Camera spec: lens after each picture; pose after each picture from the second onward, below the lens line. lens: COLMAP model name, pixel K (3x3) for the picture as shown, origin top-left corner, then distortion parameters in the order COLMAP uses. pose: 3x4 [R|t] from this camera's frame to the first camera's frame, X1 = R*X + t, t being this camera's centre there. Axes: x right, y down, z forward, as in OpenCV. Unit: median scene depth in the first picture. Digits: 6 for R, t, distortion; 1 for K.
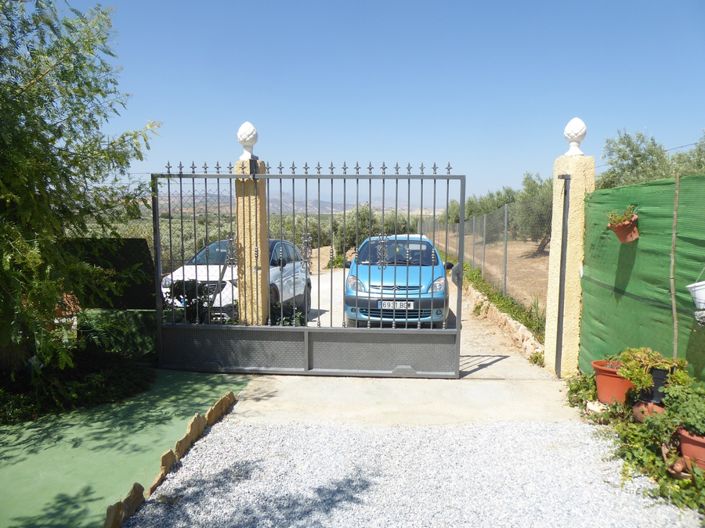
lens RADIAL K [[505.5, 0, 352.0], [0, 505.5, 262.9], [0, 0, 1]] dist [-0.006240, -0.001923]
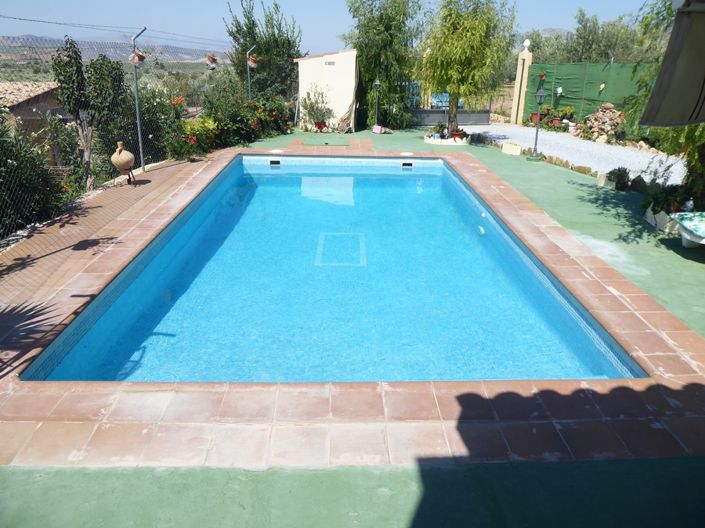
lens RADIAL K [[505.5, 0, 352.5], [0, 505.5, 264.1], [0, 0, 1]] dist [-0.006240, -0.001923]
pose [[0.966865, -0.091965, 0.238146, -1.584185], [0.023147, 0.960597, 0.276978, 0.177125], [-0.254235, -0.262288, 0.930897, -2.161460]]
